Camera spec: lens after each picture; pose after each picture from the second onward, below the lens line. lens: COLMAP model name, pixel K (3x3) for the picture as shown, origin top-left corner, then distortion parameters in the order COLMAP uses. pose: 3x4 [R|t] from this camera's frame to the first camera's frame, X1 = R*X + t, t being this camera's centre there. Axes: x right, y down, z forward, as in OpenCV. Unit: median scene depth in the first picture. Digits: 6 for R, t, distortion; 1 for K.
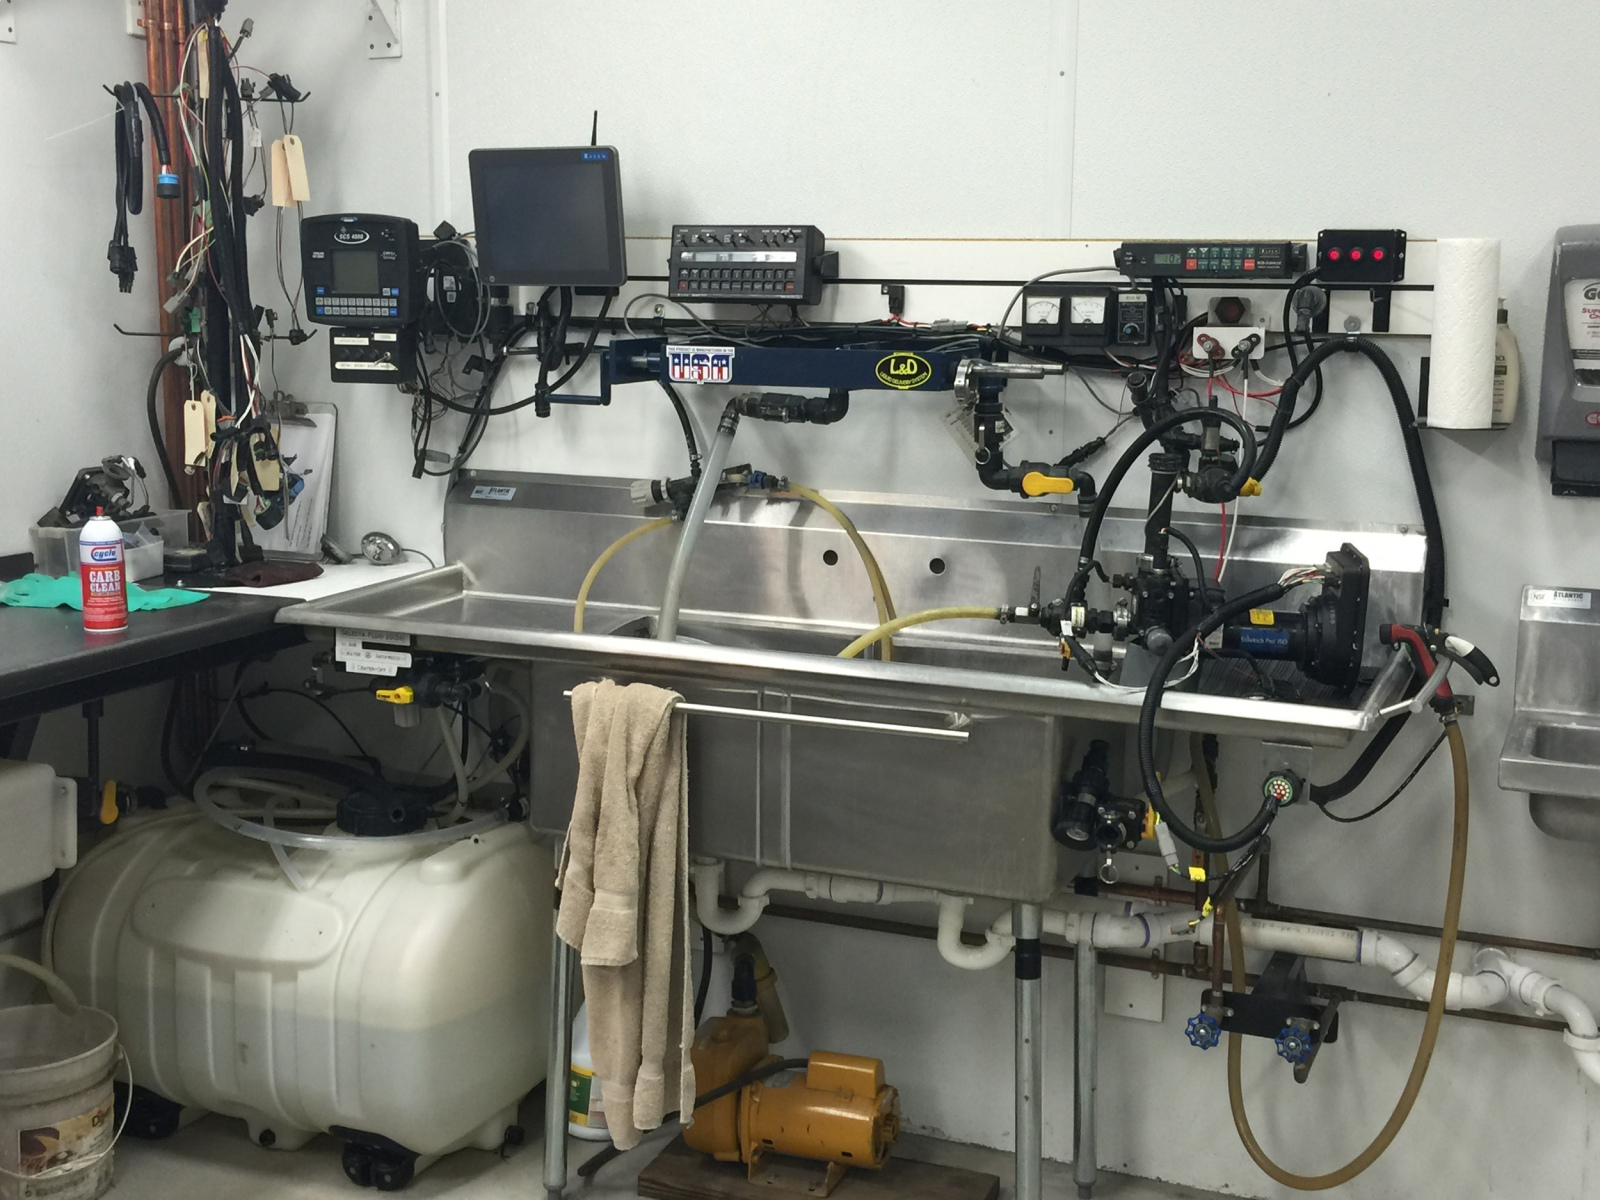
lens RADIAL K [[1992.9, 0, 790.5], [0, 1992.9, 585.3], [0, 0, 1]] dist [0.055425, 0.000000]
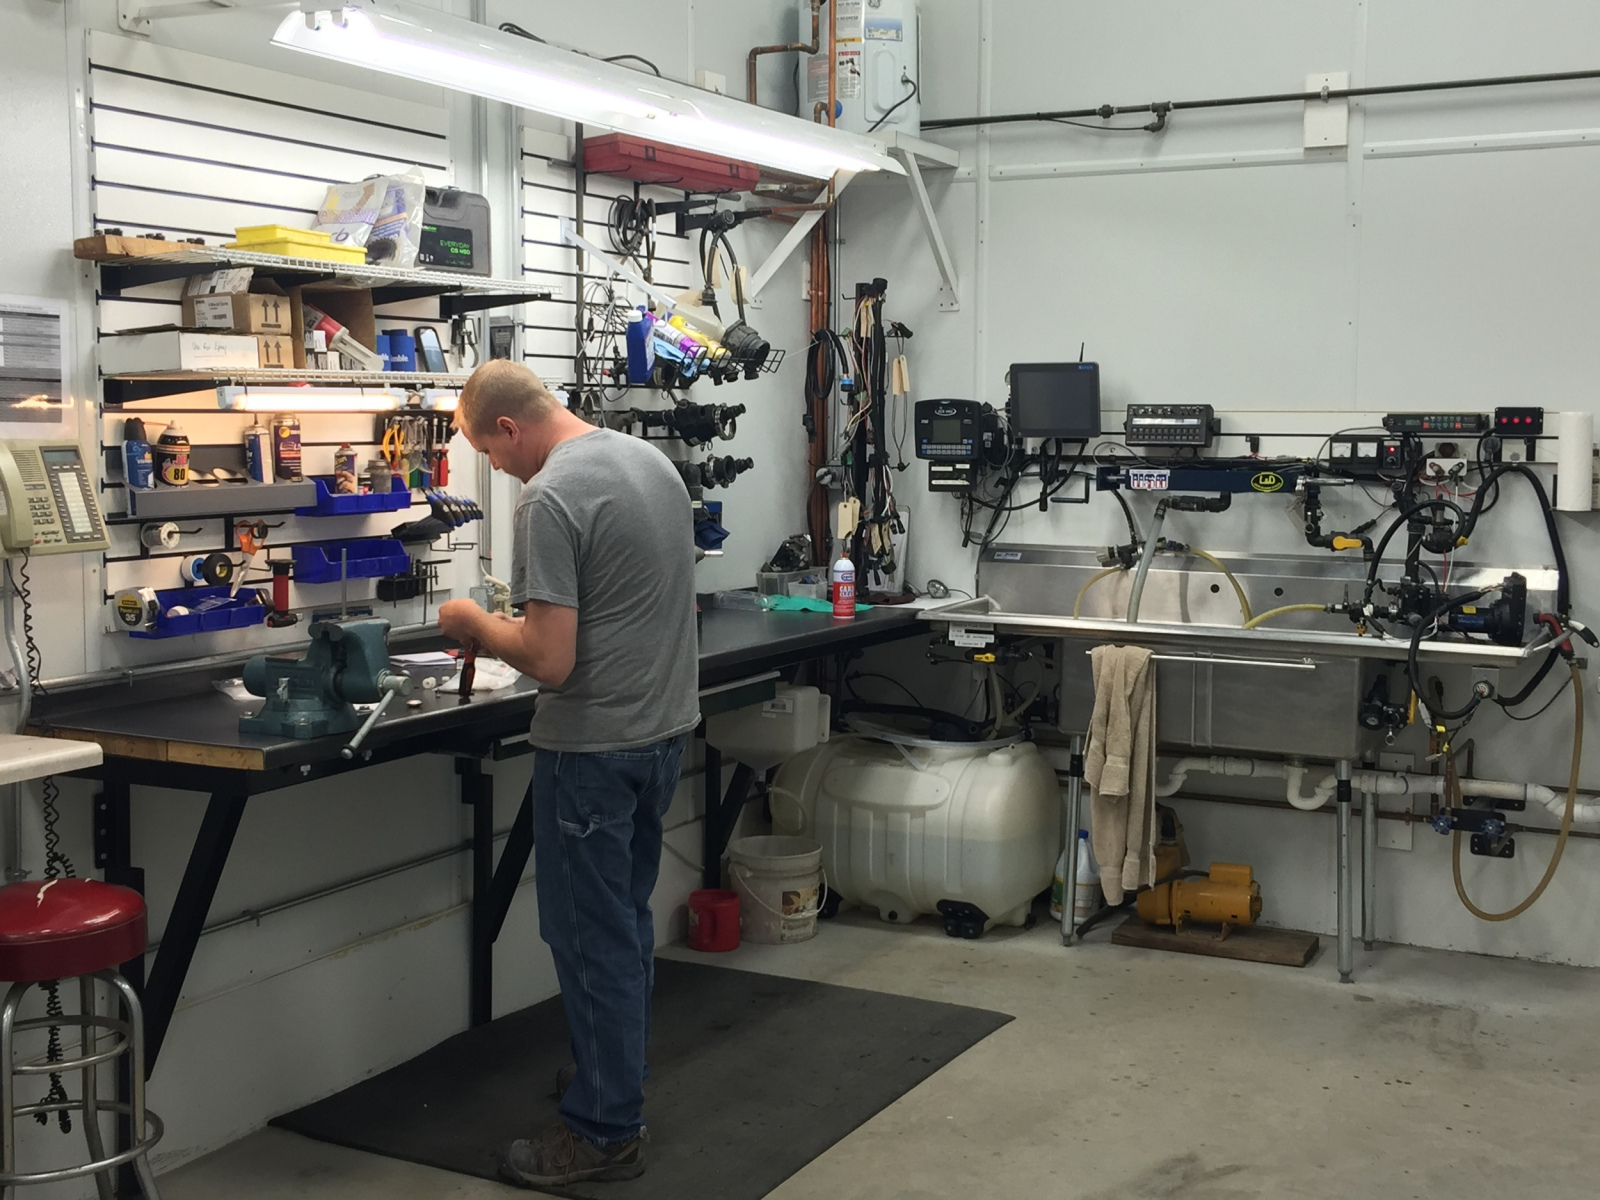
lens RADIAL K [[1992.9, 0, 798.4], [0, 1992.9, 572.0], [0, 0, 1]] dist [0.055425, 0.000000]
pose [[0.997547, 0.003169, -0.069926, -0.242354], [-0.008879, 0.996634, -0.081496, 0.128496], [0.069433, 0.081917, 0.994218, -0.855022]]
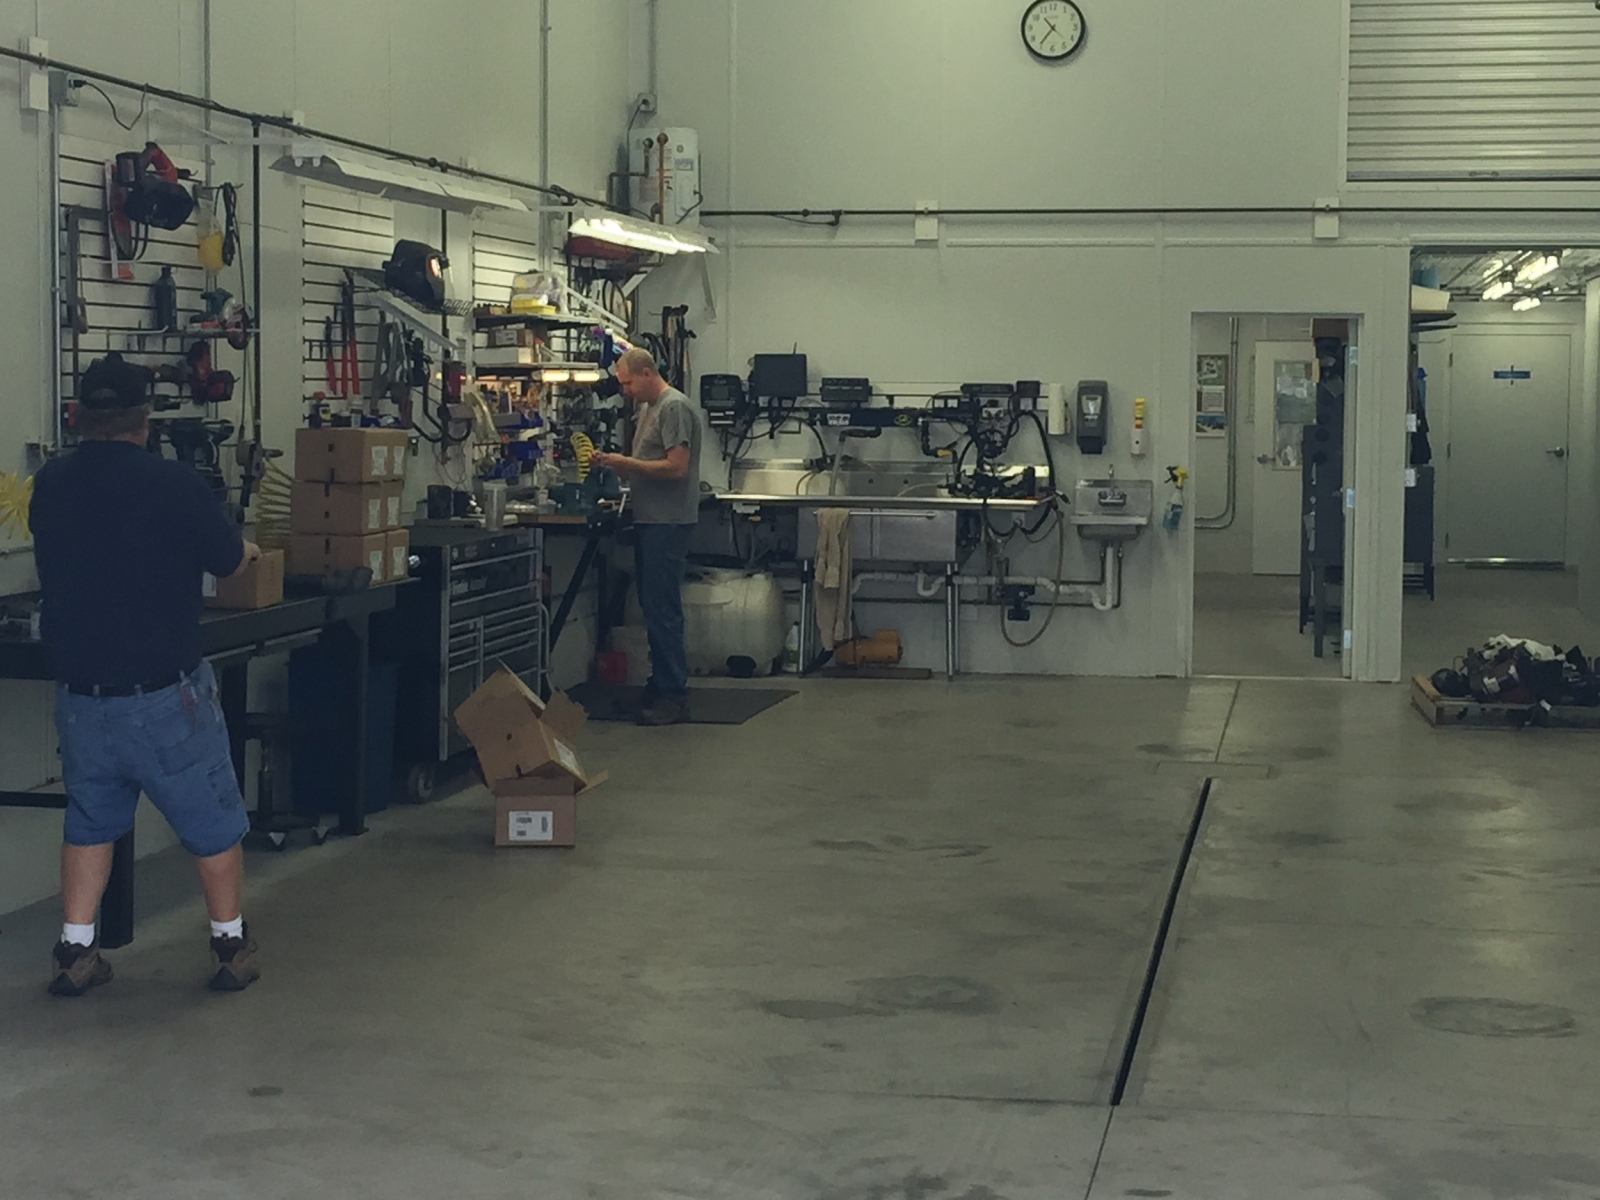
lens RADIAL K [[3088.6, 0, 793.0], [0, 3088.6, 559.3], [0, 0, 1]] dist [0.058628, 0.000000]
pose [[0.972400, -0.011918, 0.233017, -1.337385], [0.036063, 0.994370, -0.099636, 0.638157], [-0.230518, 0.105289, 0.967355, -3.982870]]
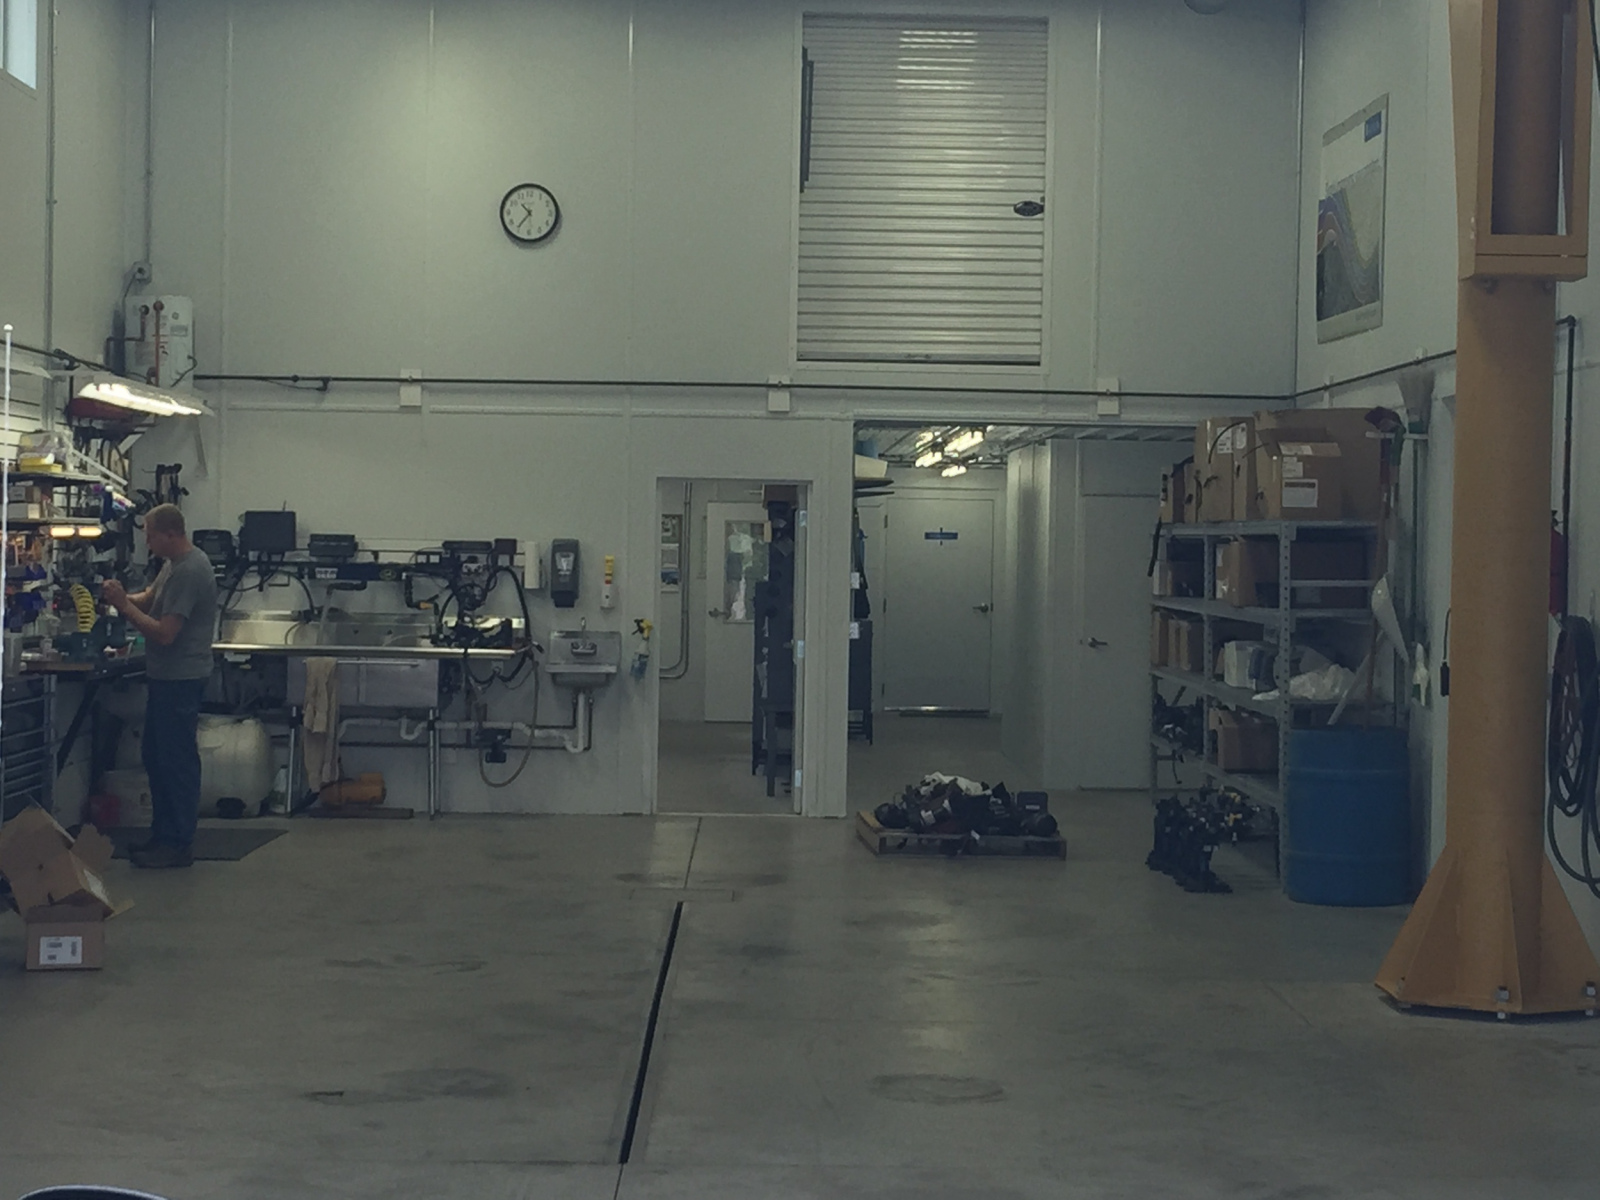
lens RADIAL K [[3088.6, 0, 805.0], [0, 3088.6, 562.9], [0, 0, 1]] dist [0.058628, 0.000000]
pose [[0.912861, 0.006595, 0.408218, -1.520522], [0.055195, 0.988696, -0.139403, 0.686022], [-0.404523, 0.149787, 0.902178, -4.318538]]
